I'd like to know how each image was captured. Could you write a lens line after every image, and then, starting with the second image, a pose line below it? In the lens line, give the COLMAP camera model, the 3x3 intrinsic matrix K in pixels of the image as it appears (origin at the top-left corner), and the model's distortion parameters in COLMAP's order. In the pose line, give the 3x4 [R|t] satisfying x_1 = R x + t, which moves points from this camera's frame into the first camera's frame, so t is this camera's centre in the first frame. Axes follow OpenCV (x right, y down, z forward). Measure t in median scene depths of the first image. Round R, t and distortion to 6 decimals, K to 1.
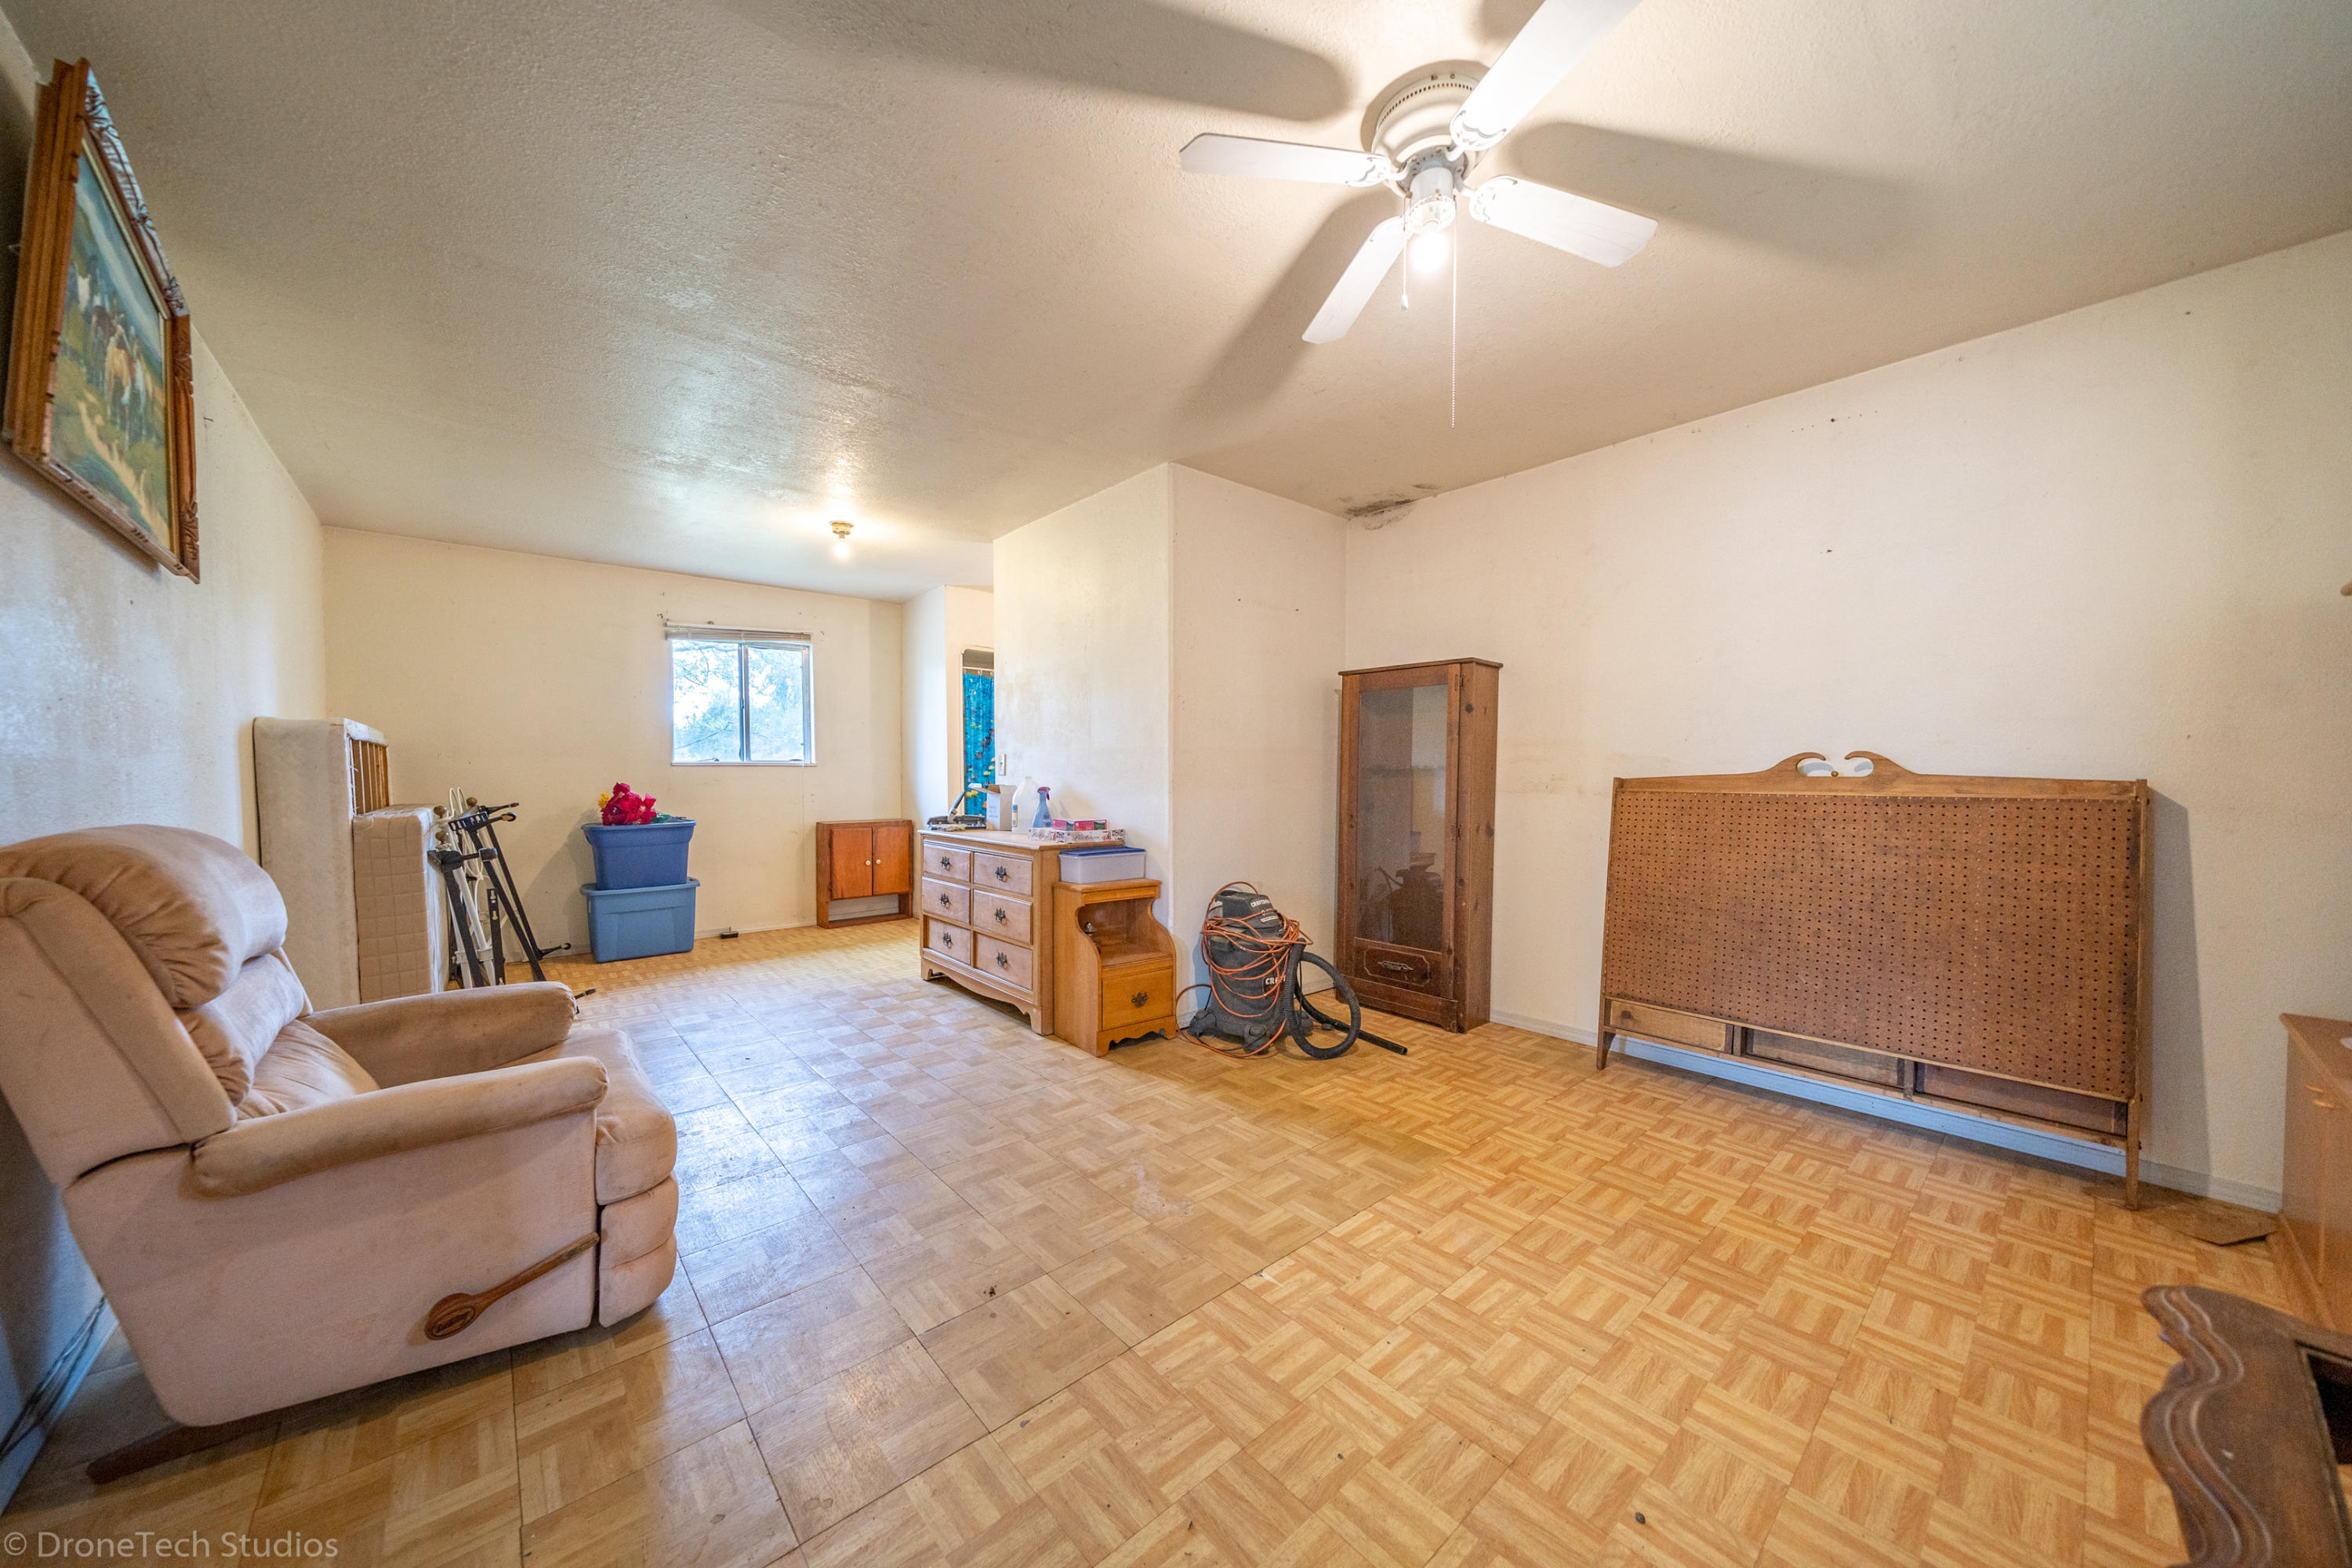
lens RADIAL K [[814.6, 0, 1176.8], [0, 814.6, 792.0], [0, 0, 1]] dist [-0.001032, -0.000536]
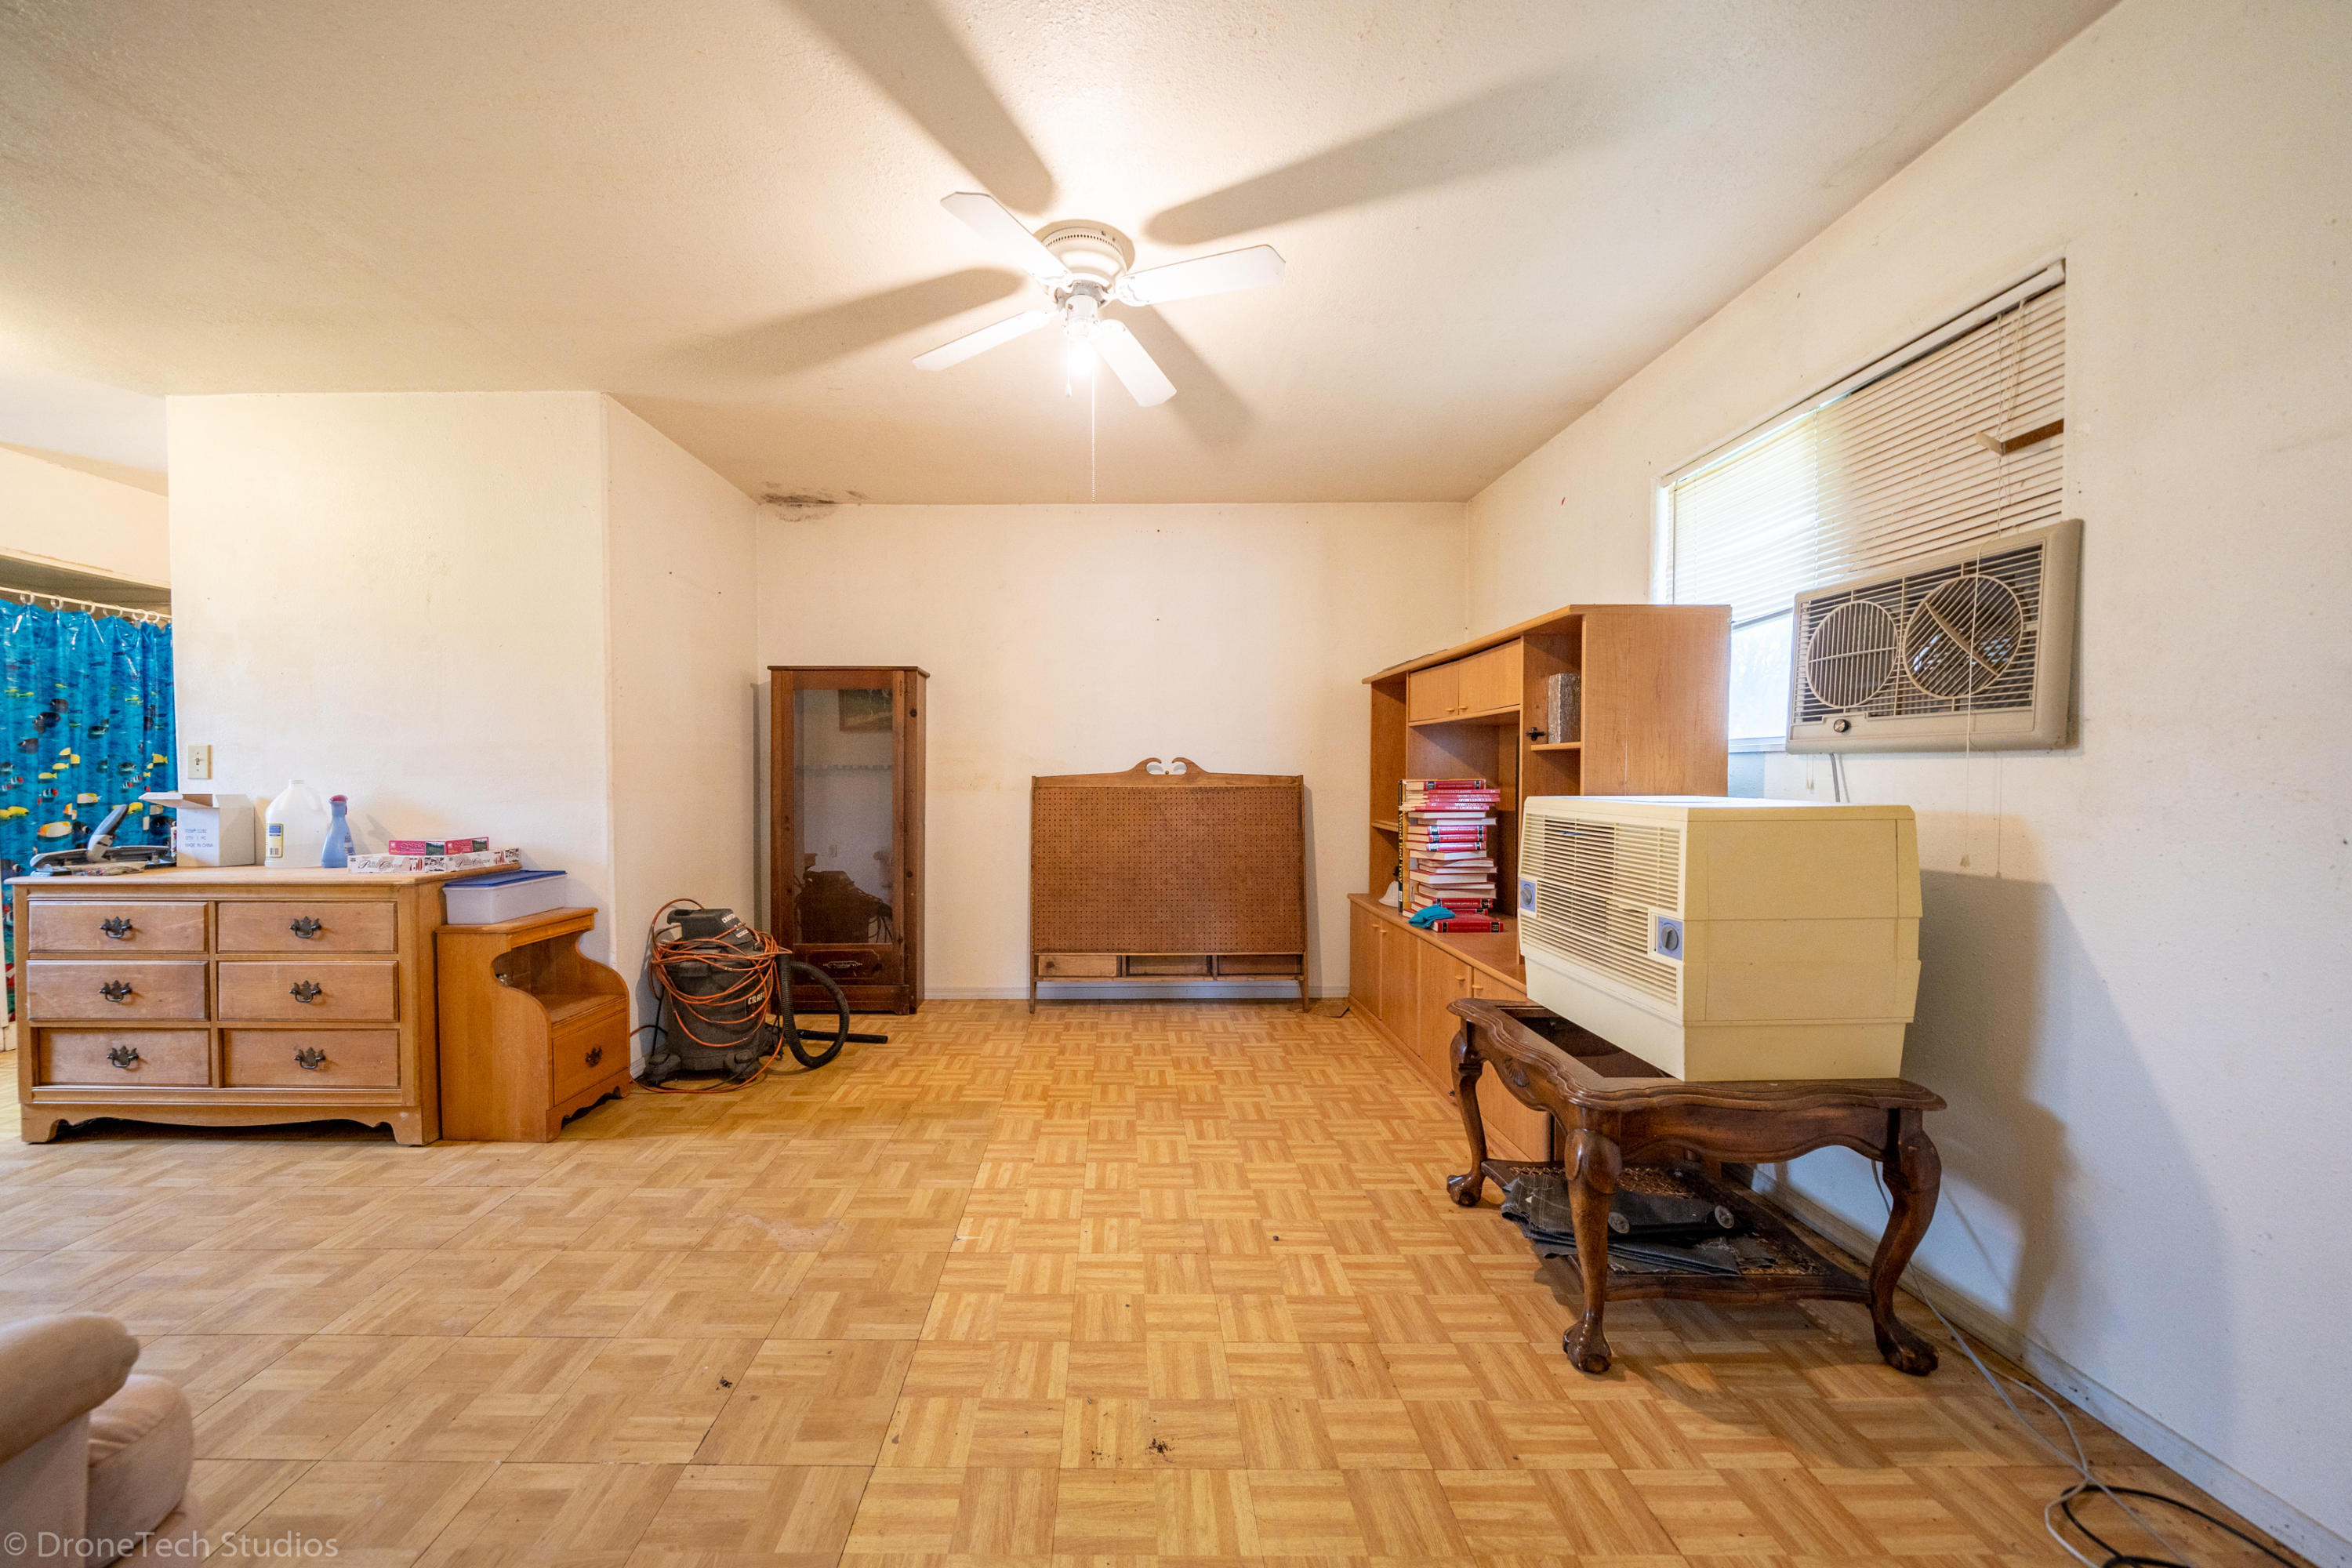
lens RADIAL K [[839.7, 0, 1147.9], [0, 839.7, 791.6], [0, 0, 1]] dist [-0.006364, -0.000128]
pose [[0.636203, -0.020046, 0.771262, -0.319722], [0.020552, 0.999748, 0.009031, -0.002085], [-0.771248, 0.010106, 0.636454, 0.051512]]
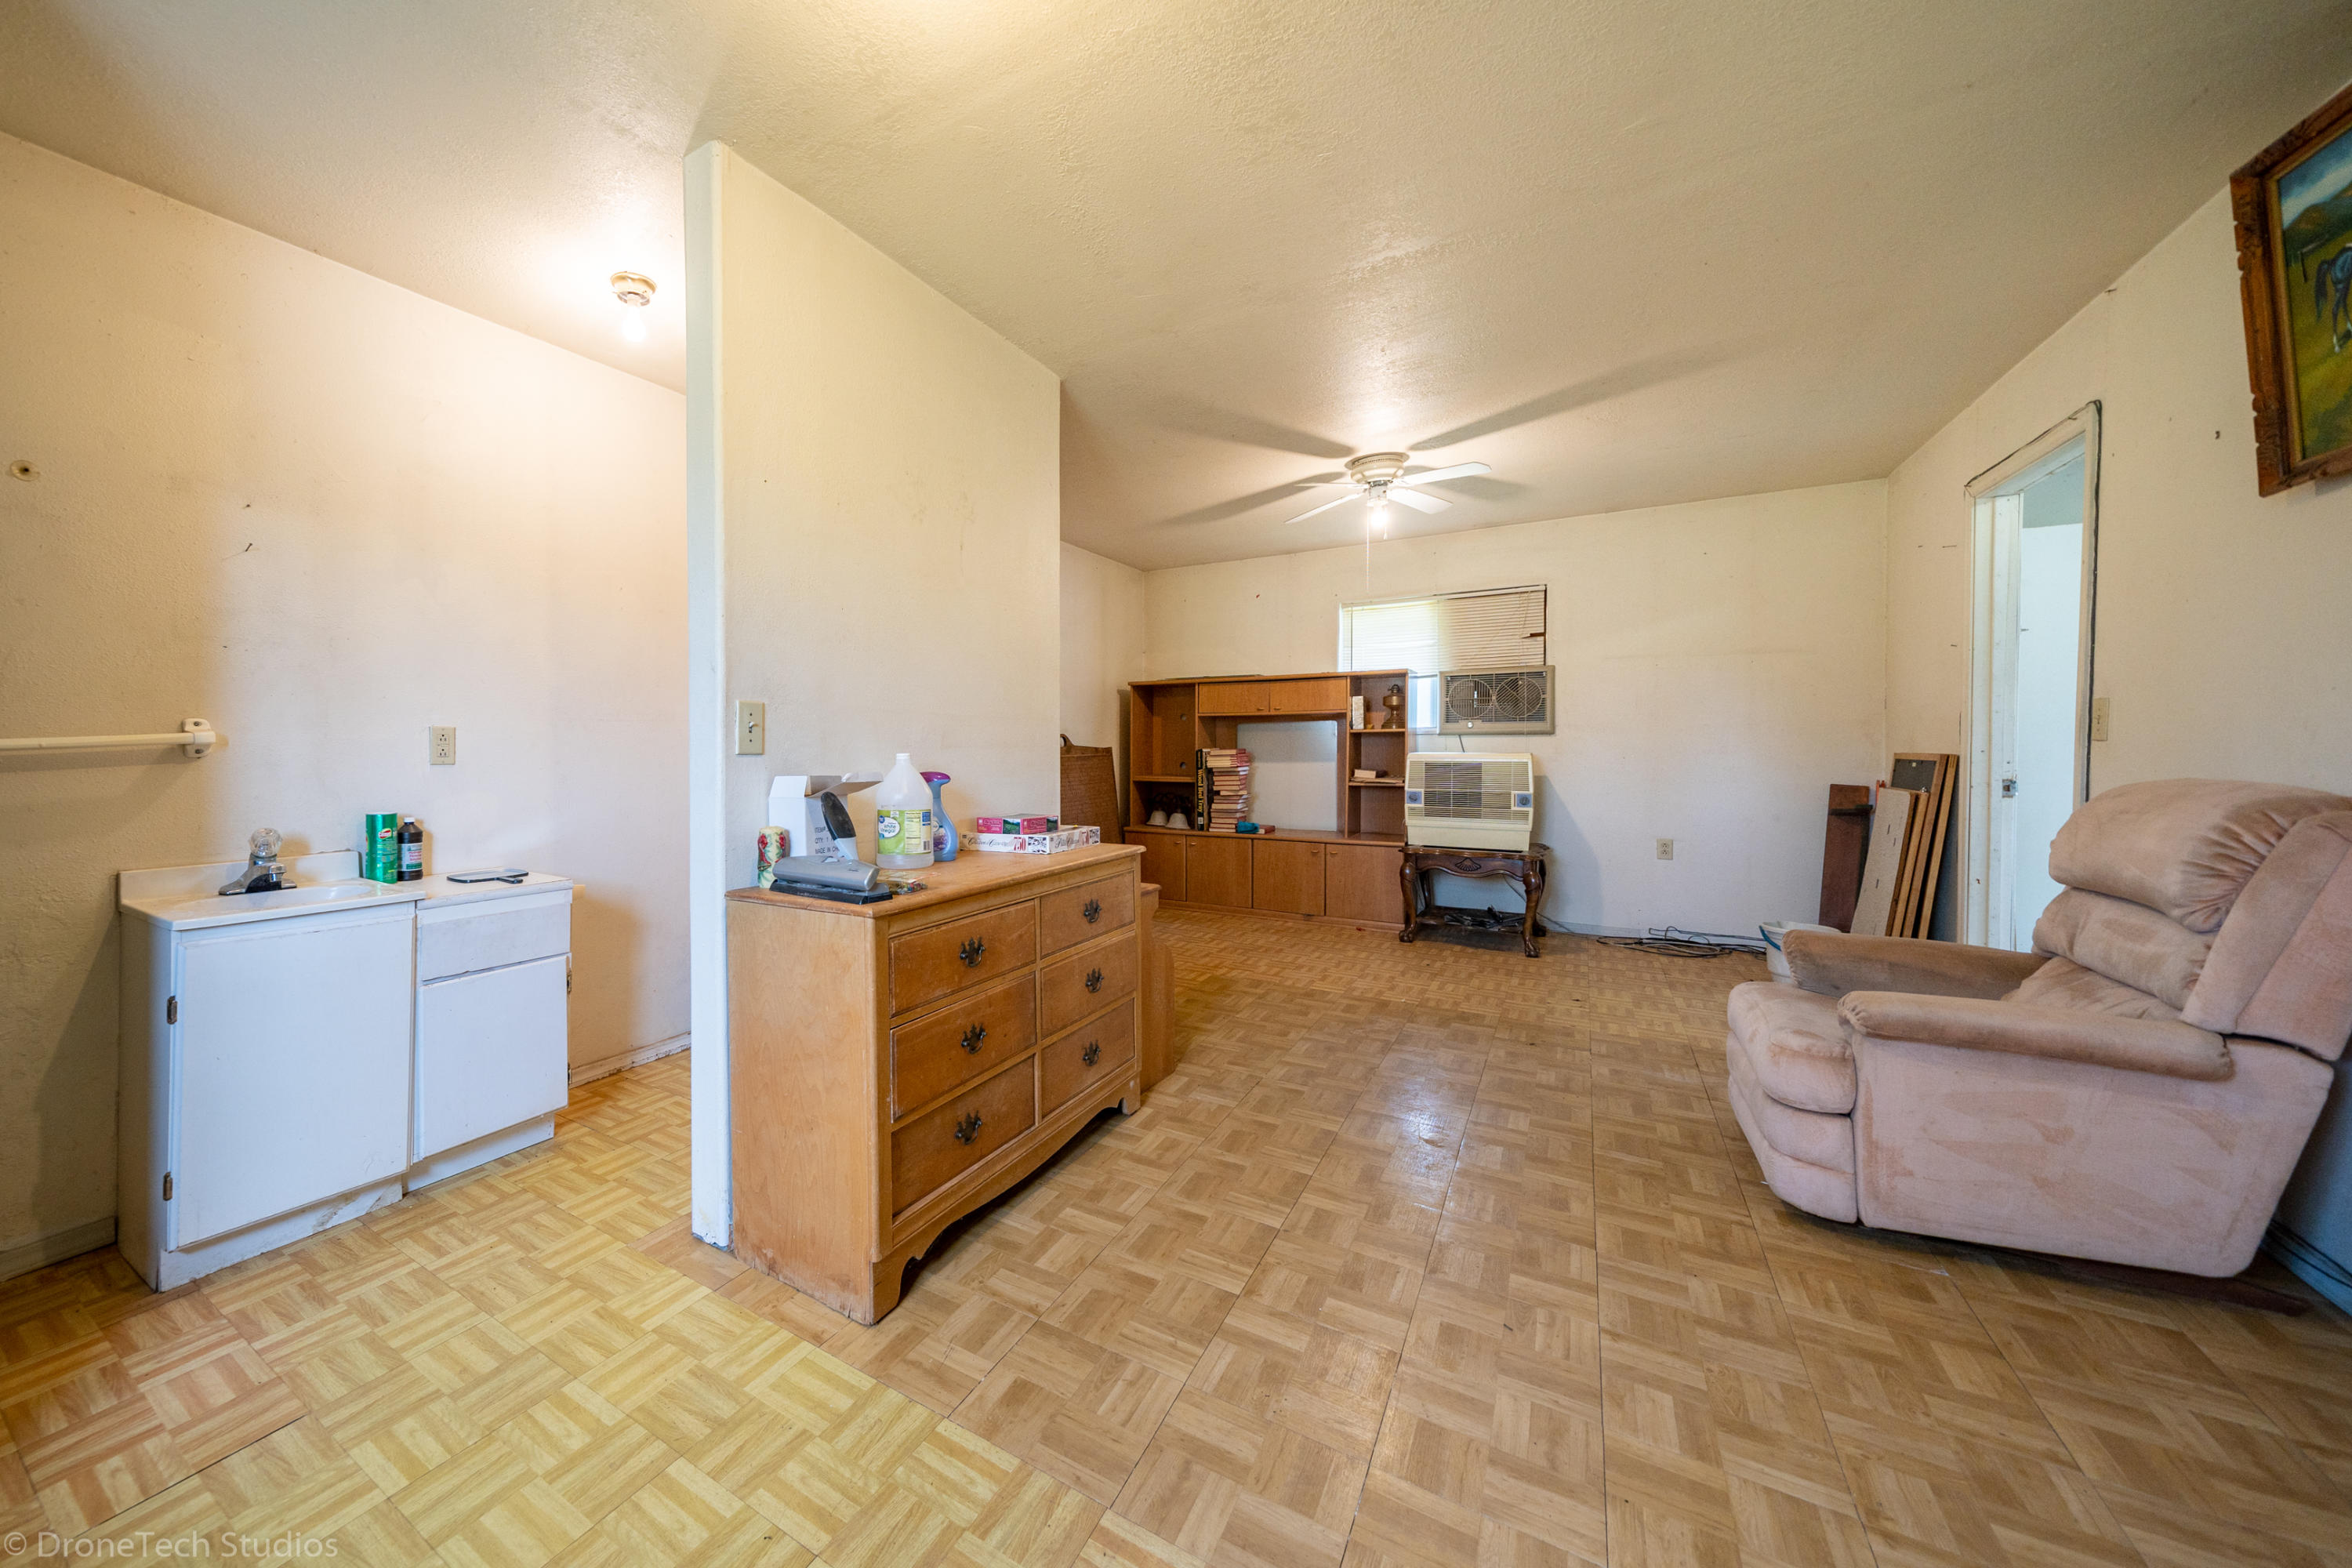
lens RADIAL K [[814.6, 0, 1065.0], [0, 814.6, 750.1], [0, 0, 1]] dist [-0.001032, -0.000536]
pose [[-0.277320, -0.004952, 0.960765, -0.840635], [0.029203, 0.999481, 0.013581, -0.029797], [-0.960334, 0.031824, -0.277031, 1.257537]]
